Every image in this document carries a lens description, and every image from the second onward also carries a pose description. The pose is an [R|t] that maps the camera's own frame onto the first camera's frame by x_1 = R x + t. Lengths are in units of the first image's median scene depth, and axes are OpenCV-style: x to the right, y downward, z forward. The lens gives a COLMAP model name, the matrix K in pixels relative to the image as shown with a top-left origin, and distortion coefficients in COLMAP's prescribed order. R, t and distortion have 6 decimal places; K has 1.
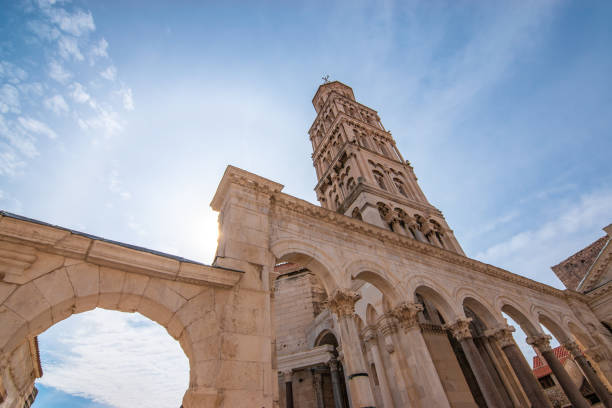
lens RADIAL K [[291.2, 0, 306.0], [0, 291.2, 204.0], [0, 0, 1]] dist [-0.019608, -0.000712]
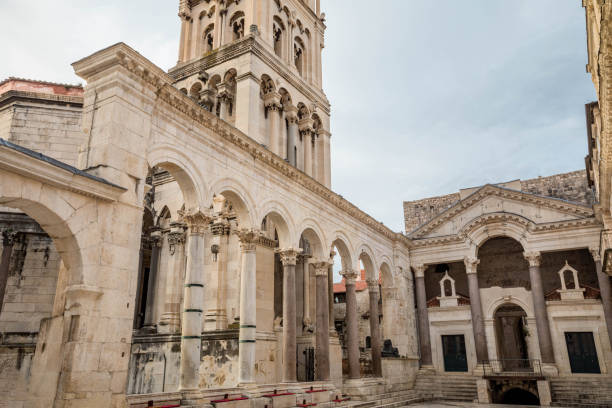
lens RADIAL K [[483.1, 0, 306.8], [0, 483.1, 200.8], [0, 0, 1]] dist [-0.024162, 0.085024]
pose [[0.850776, 0.246521, 0.464121, -0.210189], [-0.424425, 0.843114, 0.330184, -0.259532], [-0.309910, -0.477897, 0.821931, -0.282396]]
